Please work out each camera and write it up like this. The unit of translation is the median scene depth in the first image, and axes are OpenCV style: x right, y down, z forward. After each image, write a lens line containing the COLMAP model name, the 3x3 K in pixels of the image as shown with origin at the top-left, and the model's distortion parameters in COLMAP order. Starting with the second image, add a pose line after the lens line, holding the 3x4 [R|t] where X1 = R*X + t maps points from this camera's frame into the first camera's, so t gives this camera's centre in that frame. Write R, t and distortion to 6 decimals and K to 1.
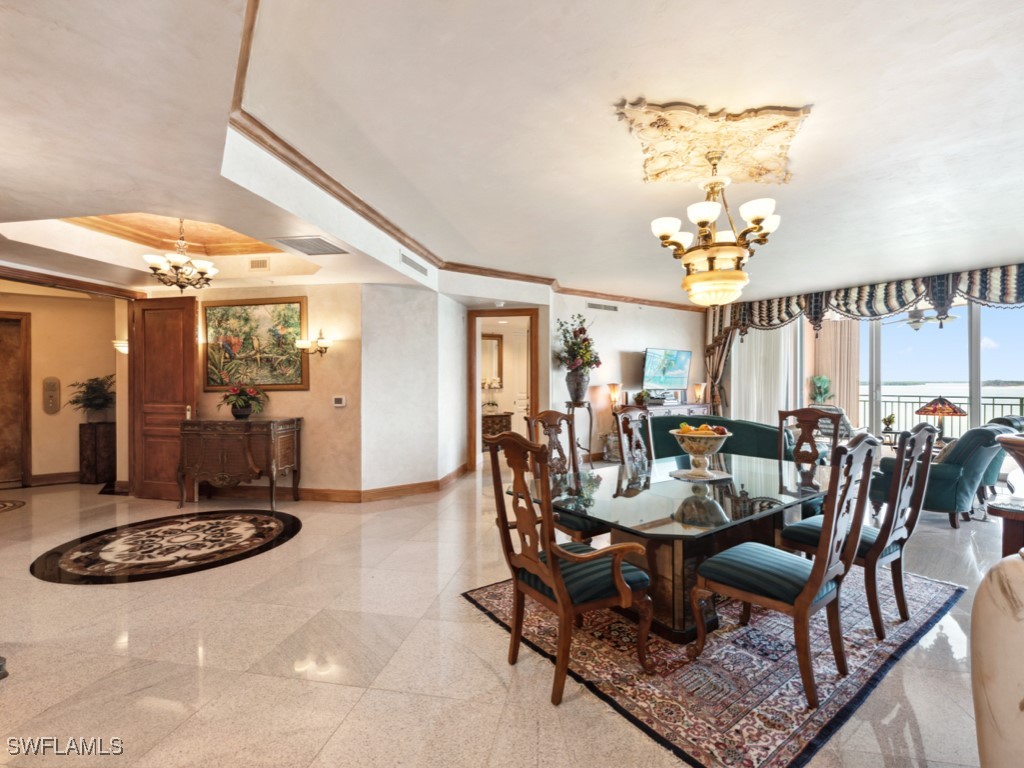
lens RADIAL K [[456.9, 0, 514.2], [0, 456.9, 384.2], [0, 0, 1]] dist [0.009953, -0.006503]
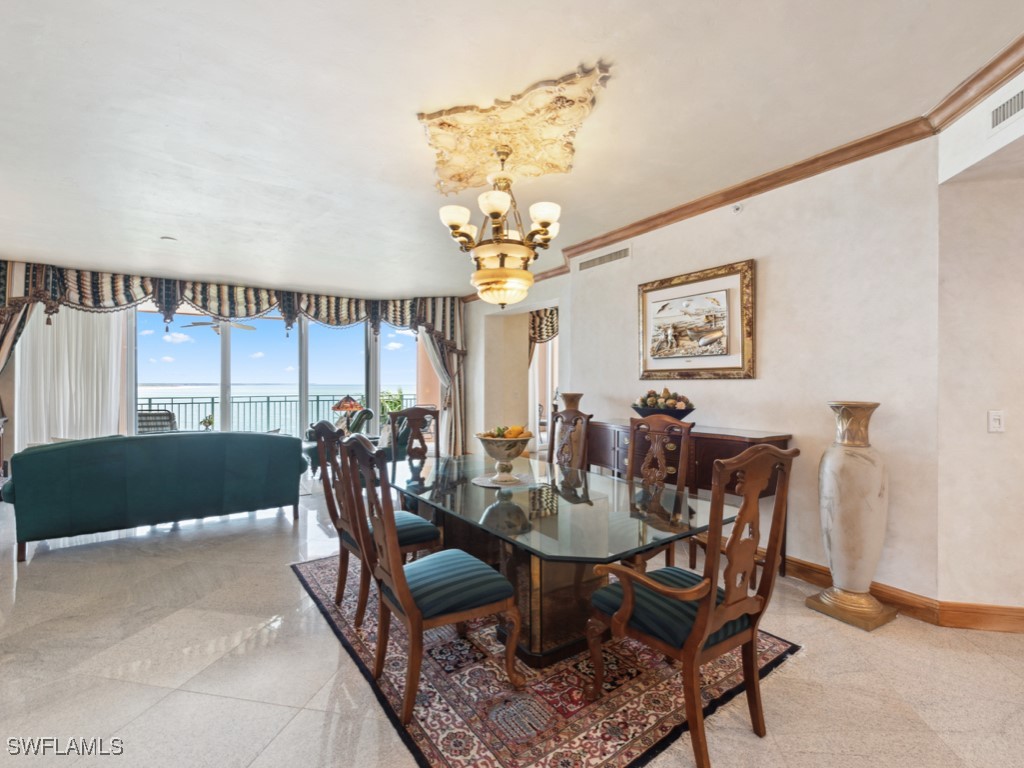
lens RADIAL K [[456.9, 0, 514.2], [0, 456.9, 384.2], [0, 0, 1]] dist [0.009953, -0.006503]
pose [[0.006796, -0.000897, 0.999977, -0.433785], [0.005033, 0.999987, 0.000863, -0.001299], [-0.999964, 0.005027, 0.006801, 0.780810]]
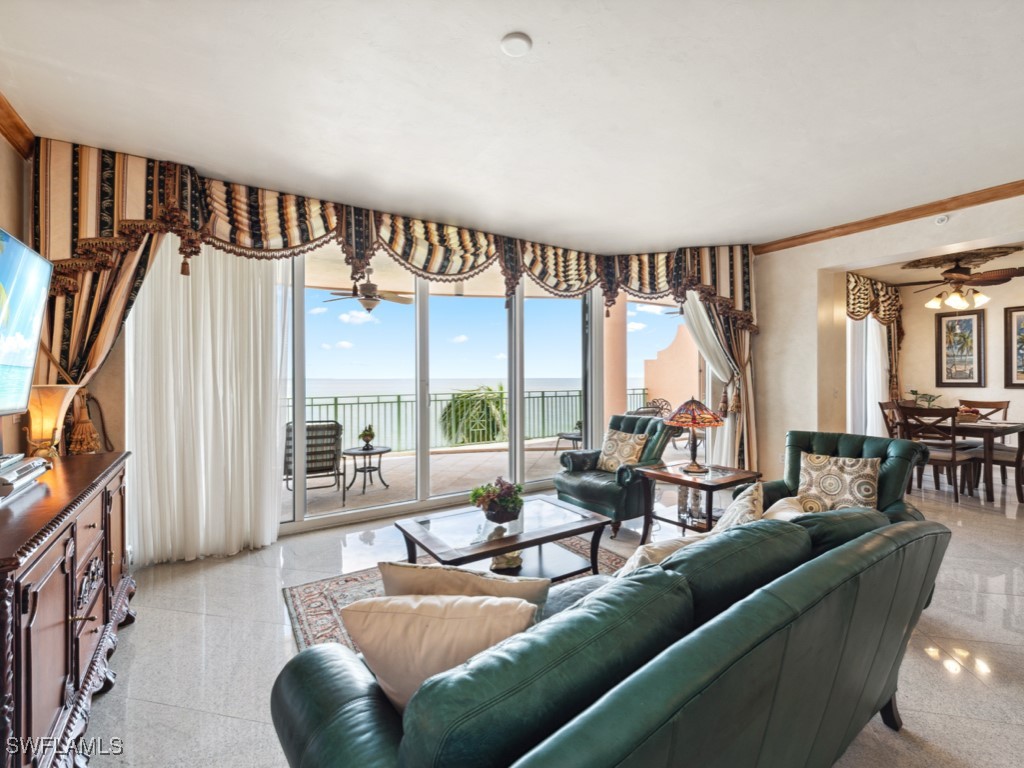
lens RADIAL K [[441.3, 0, 513.0], [0, 441.3, 379.3], [0, 0, 1]] dist [-0.000232, -0.000558]
pose [[0.027723, -0.002968, 0.999611, 0.372069], [0.012949, 0.999913, 0.002610, -0.008981], [-0.999532, 0.012872, 0.027759, 1.825992]]
